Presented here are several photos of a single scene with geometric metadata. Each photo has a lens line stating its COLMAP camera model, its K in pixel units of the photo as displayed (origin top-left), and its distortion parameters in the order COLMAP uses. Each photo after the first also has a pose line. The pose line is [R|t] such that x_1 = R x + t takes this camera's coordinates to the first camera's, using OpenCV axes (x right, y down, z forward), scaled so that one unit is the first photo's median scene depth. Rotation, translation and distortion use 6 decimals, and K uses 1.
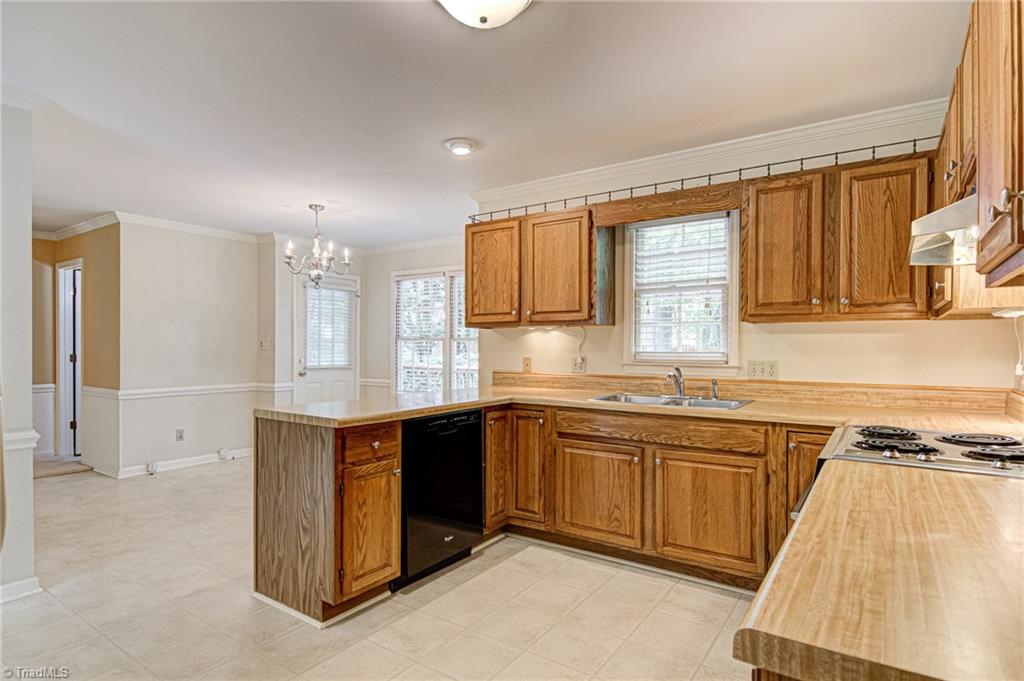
lens RADIAL K [[536.5, 0, 514.9], [0, 536.5, 352.3], [0, 0, 1]] dist [0.016703, -0.017479]
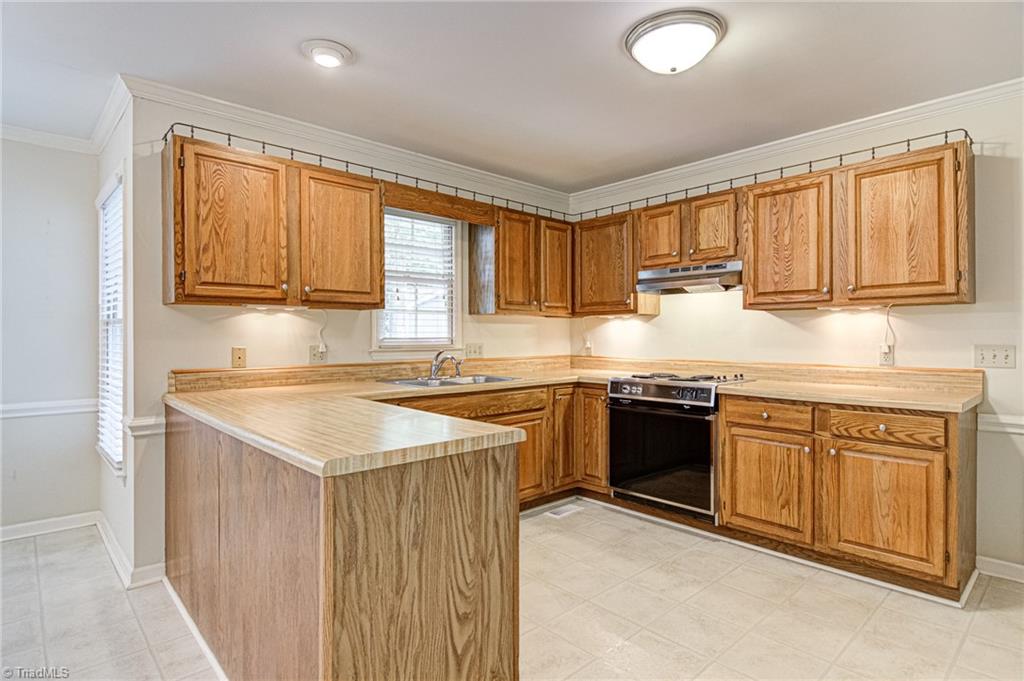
lens RADIAL K [[536.5, 0, 514.2], [0, 536.5, 337.0], [0, 0, 1]] dist [0.016703, -0.017479]
pose [[0.221093, -0.007191, 0.975226, -0.746196], [0.010844, 0.999929, 0.004914, -0.005470], [-0.975192, 0.009489, 0.221156, 0.596532]]
